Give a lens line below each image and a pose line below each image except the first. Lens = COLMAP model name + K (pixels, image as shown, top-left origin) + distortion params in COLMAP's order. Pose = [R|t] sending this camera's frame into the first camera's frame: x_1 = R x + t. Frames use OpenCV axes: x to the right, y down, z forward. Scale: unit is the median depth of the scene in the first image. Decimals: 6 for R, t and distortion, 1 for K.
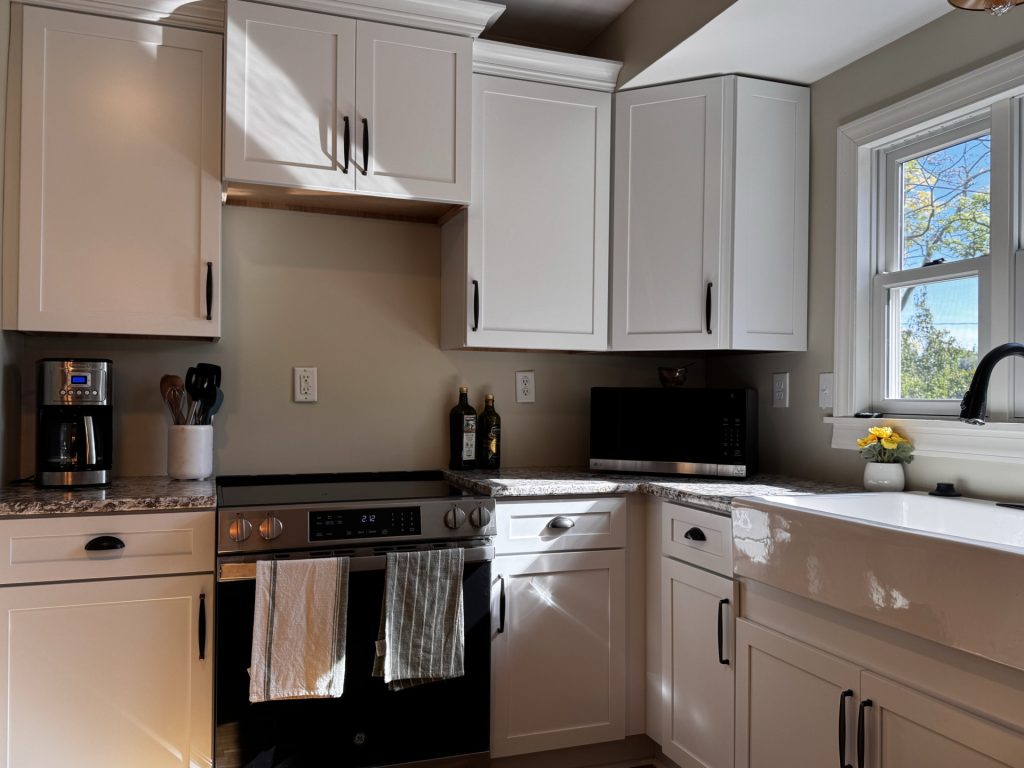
lens RADIAL K [[854.3, 0, 512.0], [0, 854.3, 384.0], [0, 0, 1]] dist [0.104865, -0.193181]
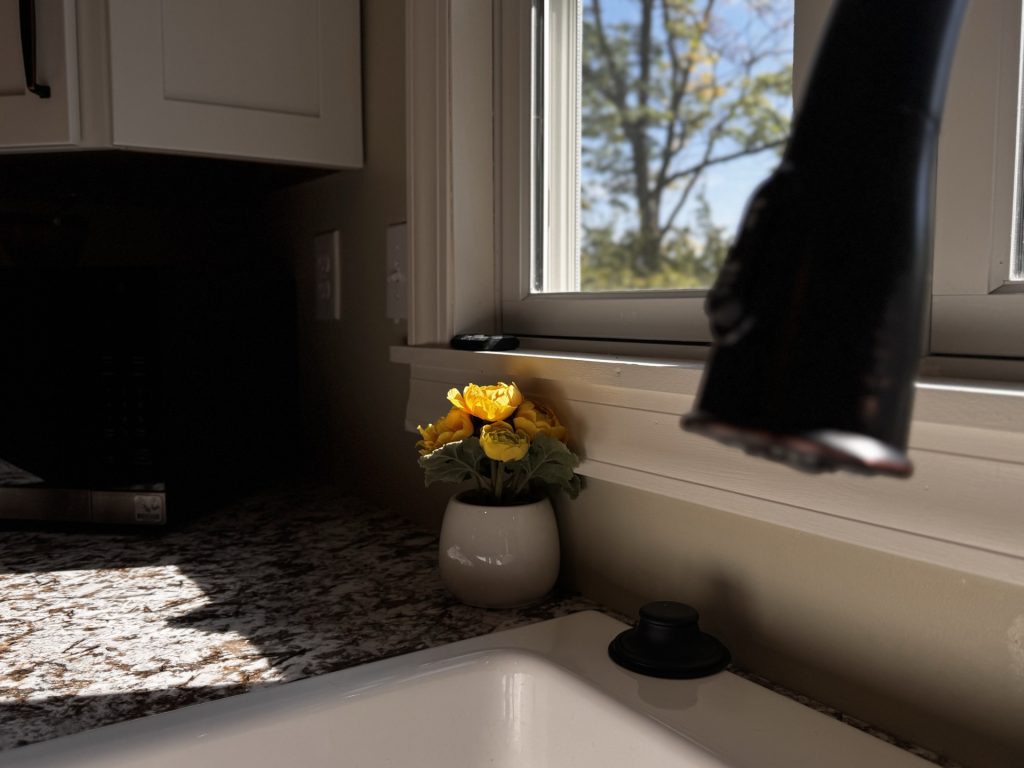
lens RADIAL K [[854.3, 0, 512.0], [0, 854.3, 384.0], [0, 0, 1]] dist [0.104865, -0.193181]
pose [[0.975813, -0.032575, 0.216167, 0.430208], [0.009914, 0.994412, 0.105098, 0.021749], [-0.218383, -0.100413, 0.970683, 0.823463]]
